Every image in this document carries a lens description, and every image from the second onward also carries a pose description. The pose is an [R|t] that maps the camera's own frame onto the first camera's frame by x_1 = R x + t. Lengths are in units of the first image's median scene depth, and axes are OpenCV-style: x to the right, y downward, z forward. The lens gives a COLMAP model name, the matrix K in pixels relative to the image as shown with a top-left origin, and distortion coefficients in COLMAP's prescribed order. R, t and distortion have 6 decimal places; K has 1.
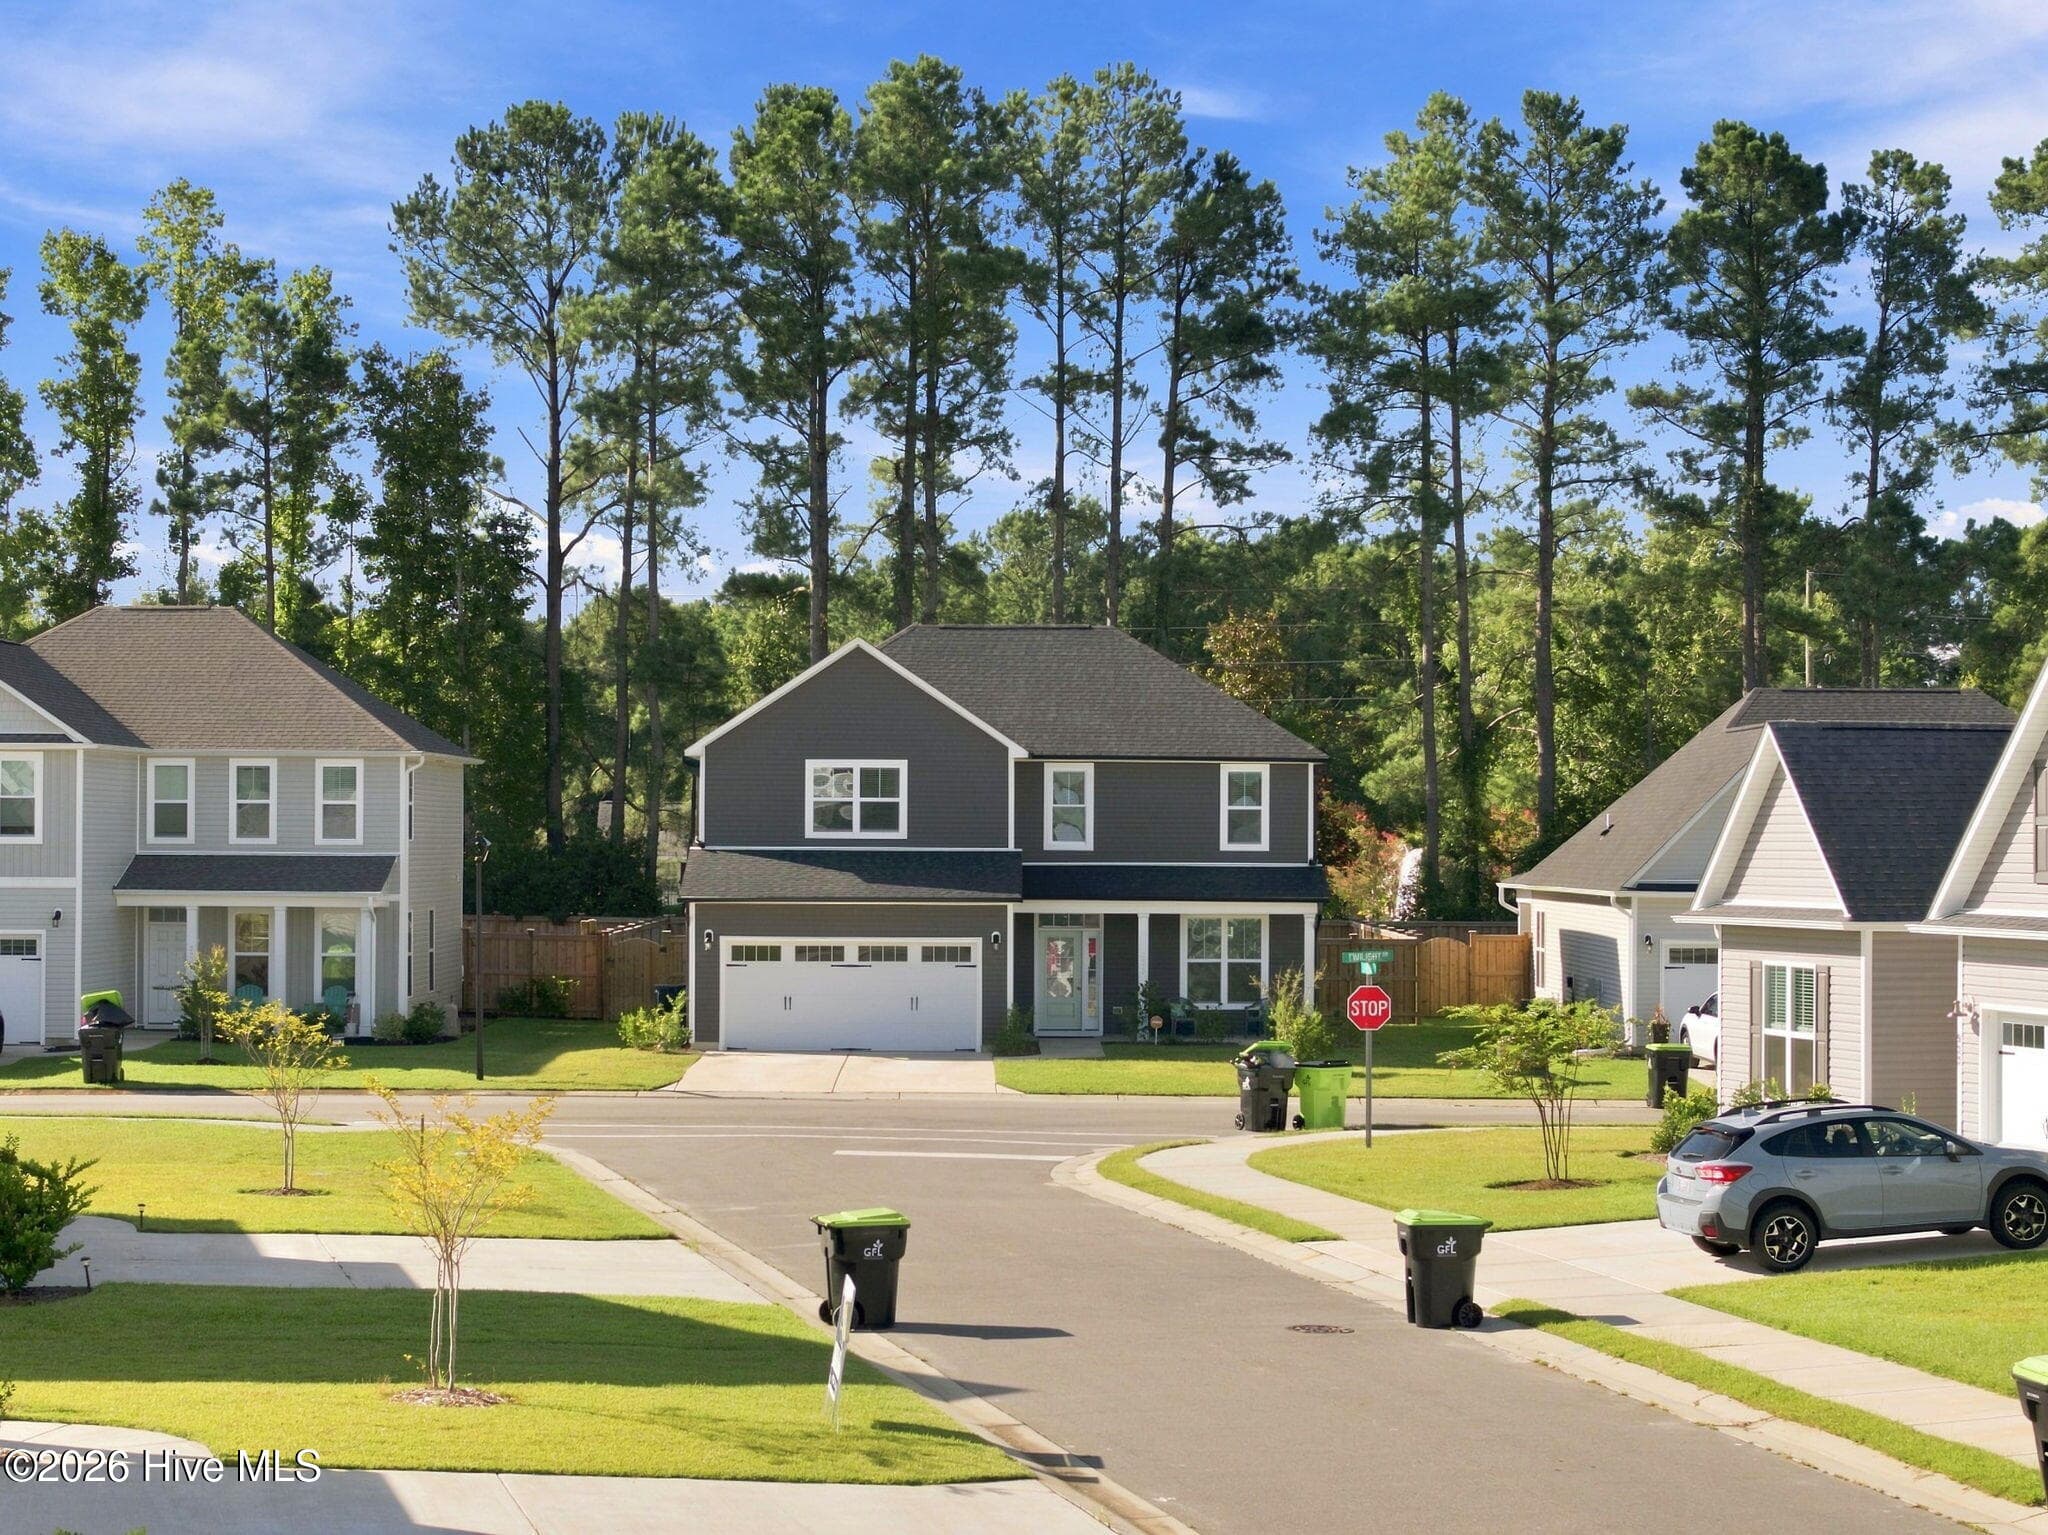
lens RADIAL K [[4056.4, 0, 1041.7], [0, 4056.4, 786.9], [0, 0, 1]] dist [-0.160578, 0.000000]
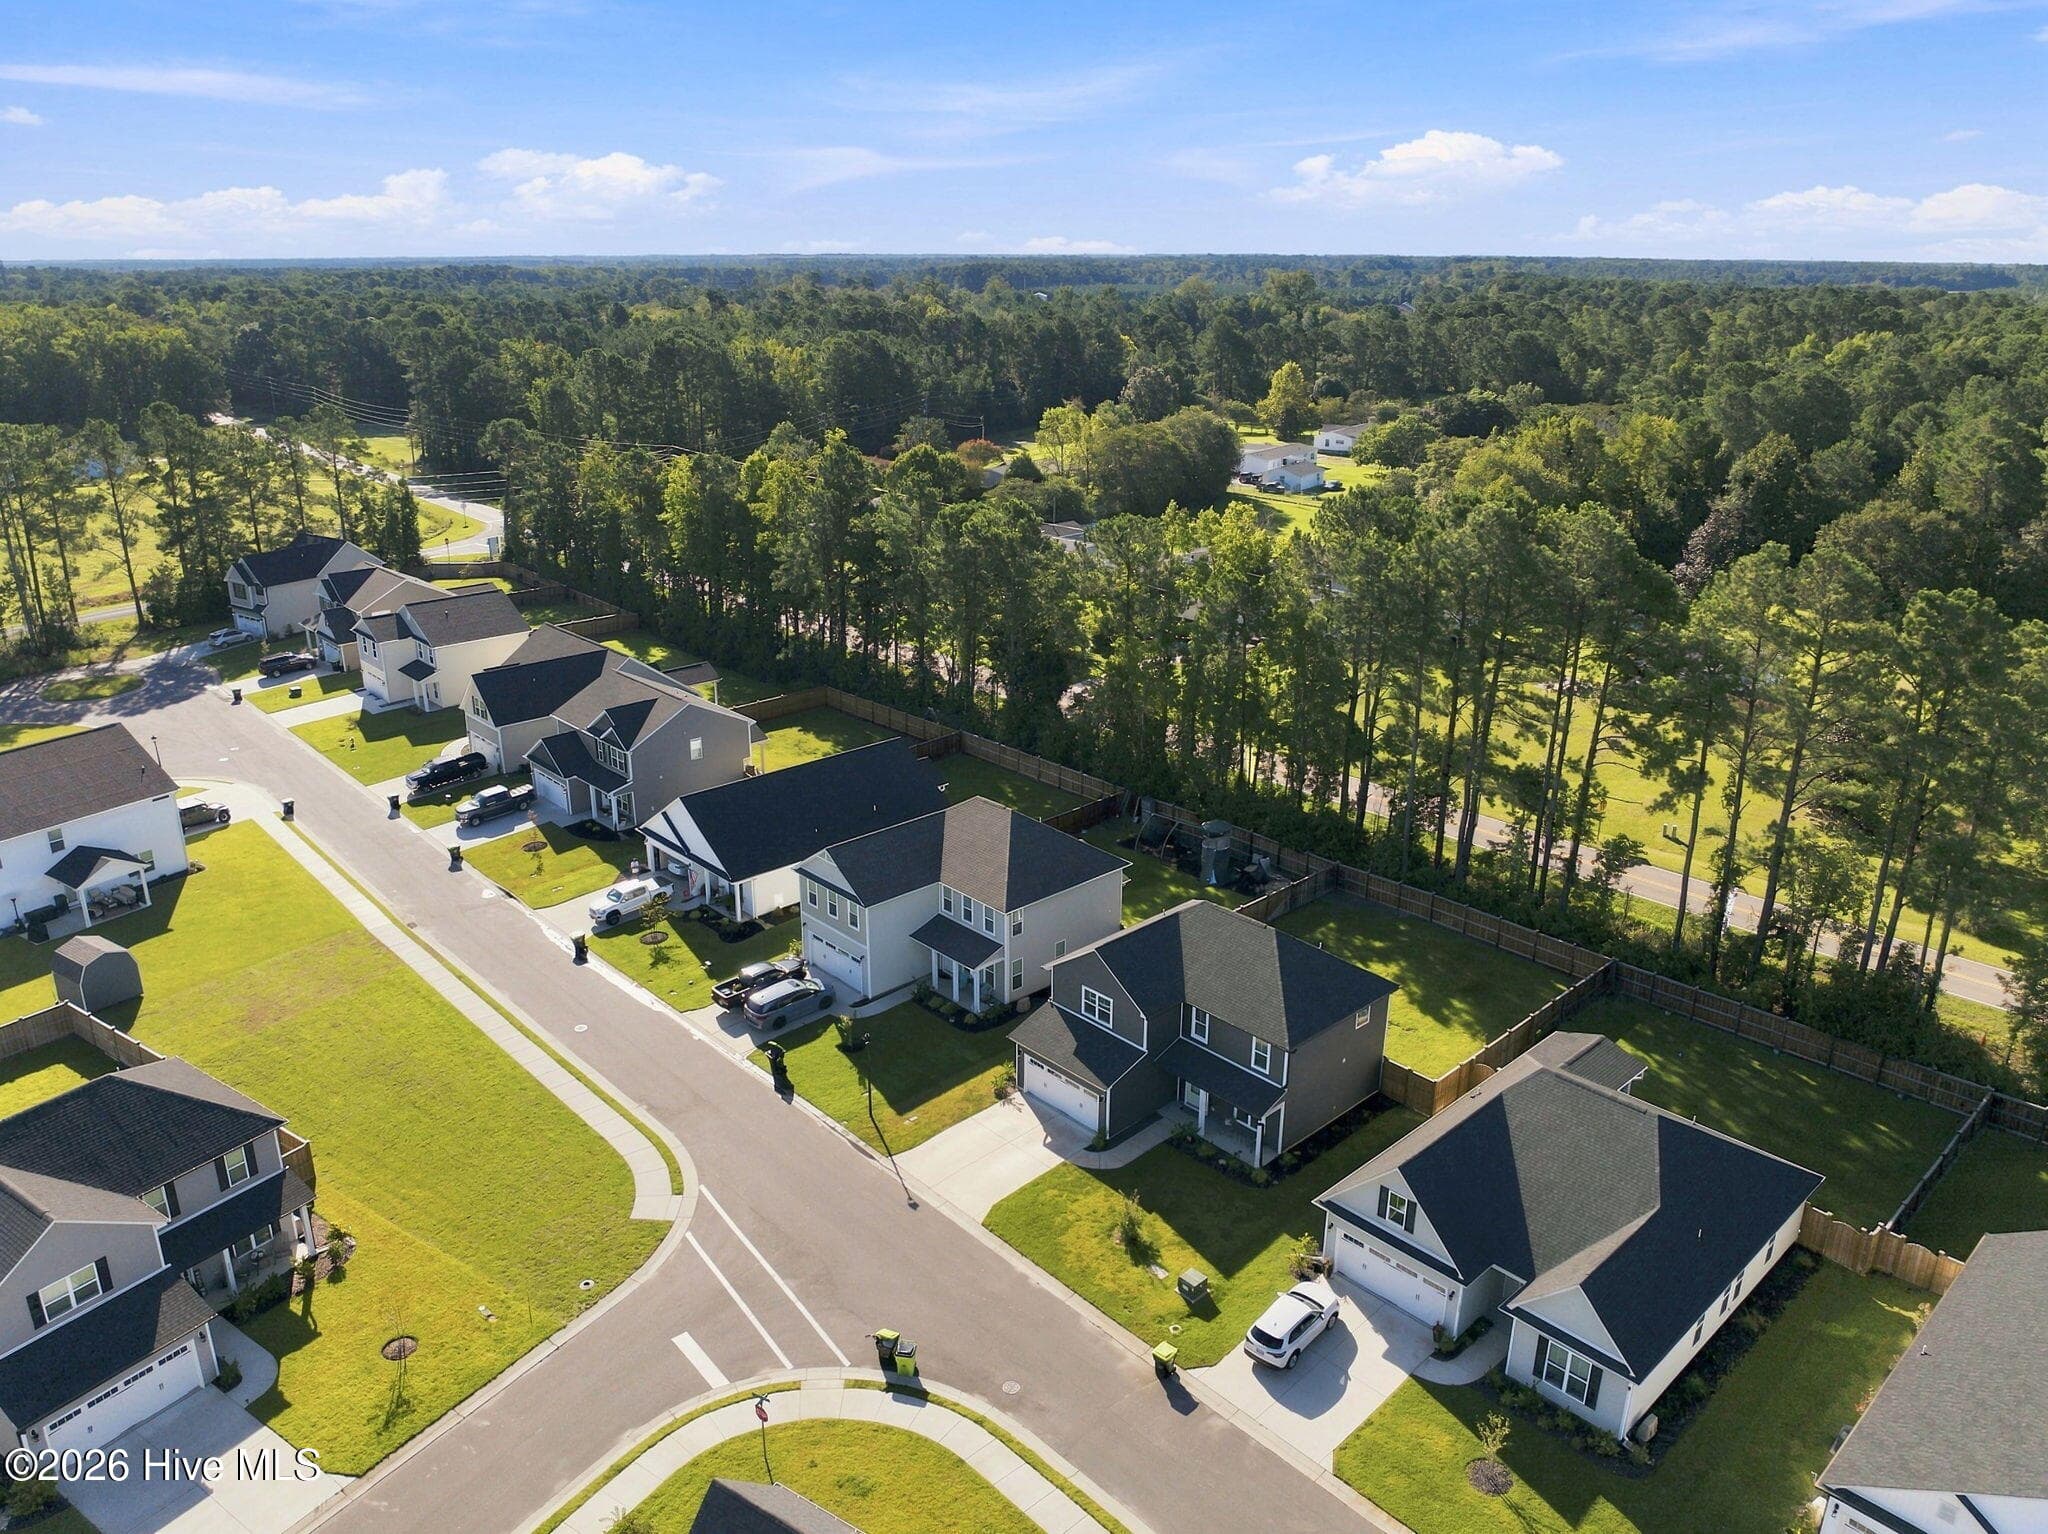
lens RADIAL K [[1437.7, 0, 1014.9], [0, 1437.7, 766.8], [0, 0, 1]] dist [-0.036811, -0.004438]
pose [[0.673590, 0.247350, -0.696487, 0.341791], [0.011808, 0.938617, 0.344760, -0.302887], [0.739011, -0.240451, 0.629322, 0.328854]]
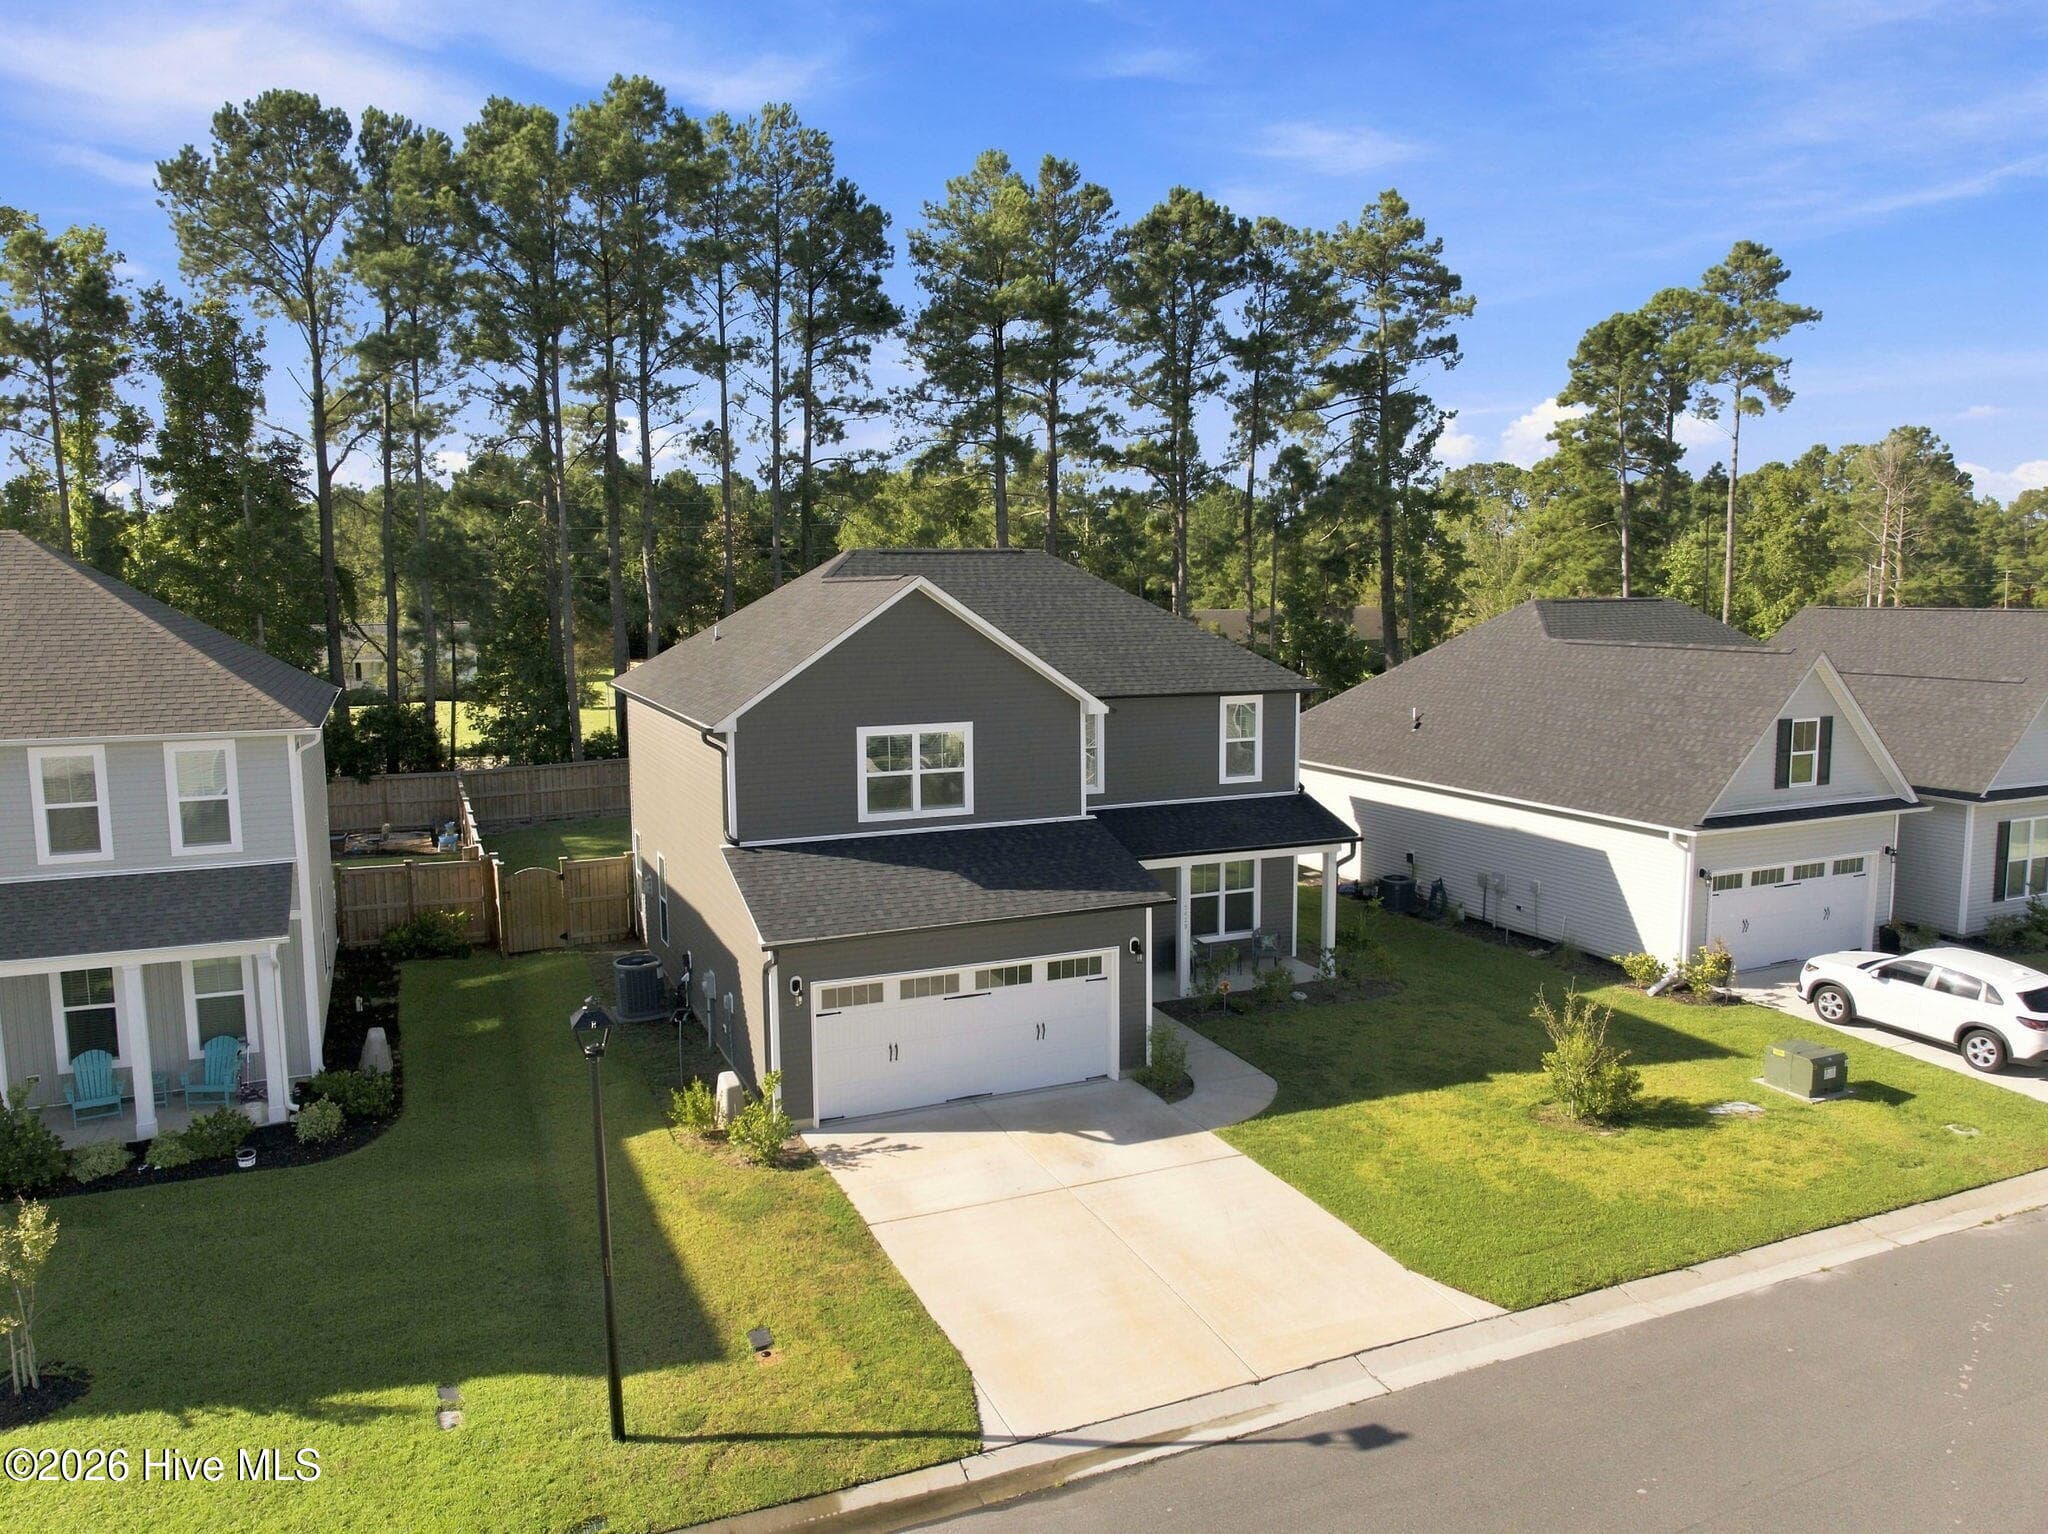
lens RADIAL K [[1437.7, 0, 1015.0], [0, 1437.7, 761.6], [0, 0, 1]] dist [-0.036811, -0.004438]
pose [[0.921460, -0.060357, 0.383756, -0.099758], [0.008265, 0.990679, 0.135968, -0.027692], [-0.388386, -0.122117, 0.913370, 0.514930]]
